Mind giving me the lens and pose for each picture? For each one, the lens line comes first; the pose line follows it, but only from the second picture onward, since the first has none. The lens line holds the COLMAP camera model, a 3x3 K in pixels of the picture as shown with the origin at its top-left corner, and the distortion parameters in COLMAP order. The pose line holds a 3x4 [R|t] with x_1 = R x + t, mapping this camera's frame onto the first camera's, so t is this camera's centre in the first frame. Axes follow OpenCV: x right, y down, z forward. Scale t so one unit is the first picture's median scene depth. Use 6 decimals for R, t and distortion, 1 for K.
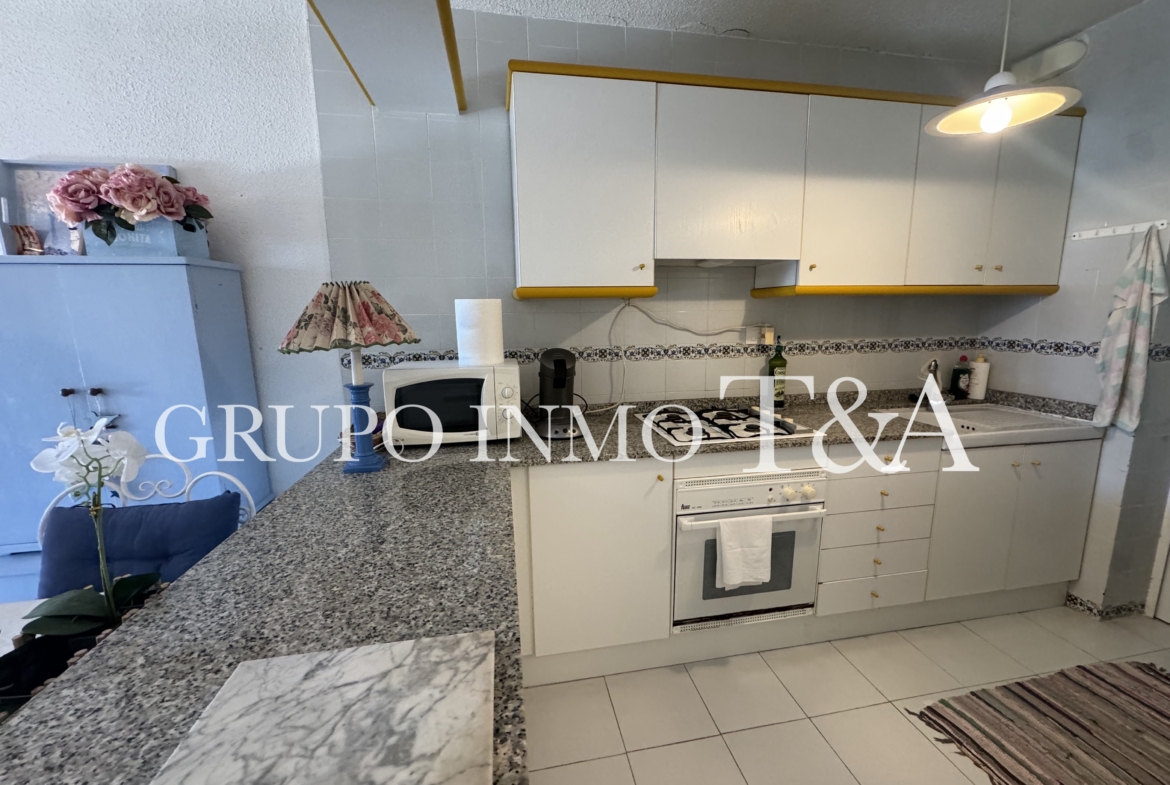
lens RADIAL K [[466.1, 0, 586.8], [0, 466.1, 389.7], [0, 0, 1]] dist [-0.004092, 0.000638]
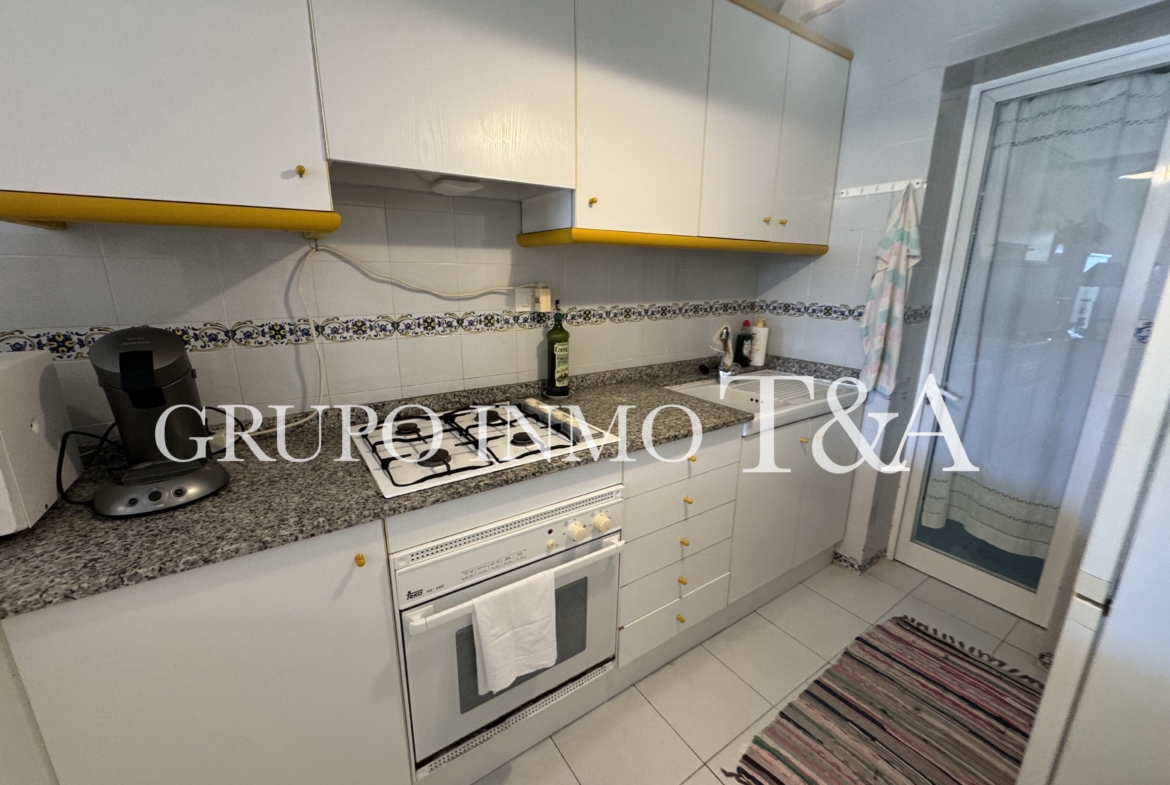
lens RADIAL K [[466.1, 0, 585.6], [0, 466.1, 392.0], [0, 0, 1]] dist [-0.004092, 0.000638]
pose [[0.916389, -0.081279, 0.391950, 0.175172], [0.048027, 0.994420, 0.093927, -0.043400], [-0.397398, -0.067249, 0.915179, 0.339616]]
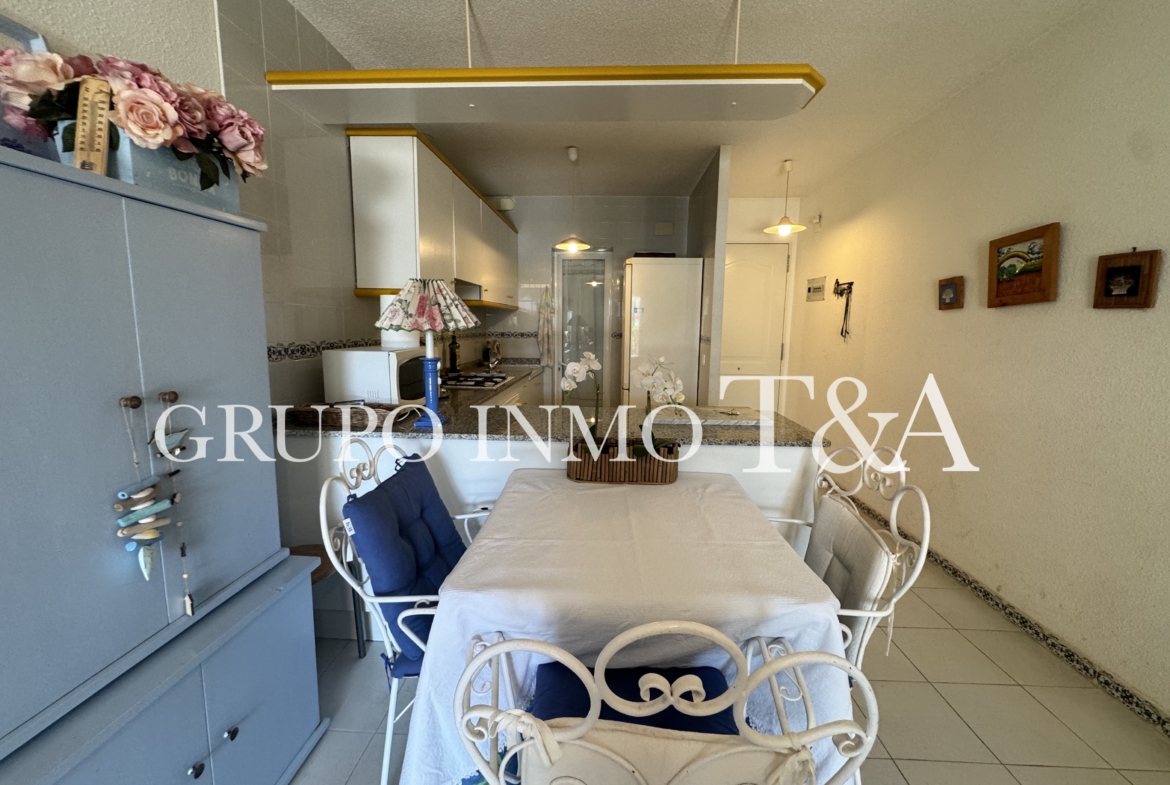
lens RADIAL K [[466.1, 0, 586.6], [0, 466.1, 388.2], [0, 0, 1]] dist [-0.004092, 0.000638]
pose [[0.229435, -0.117297, 0.966230, -1.266332], [0.137692, 0.986640, 0.087079, 0.011181], [-0.963536, 0.113063, 0.242520, 0.216010]]
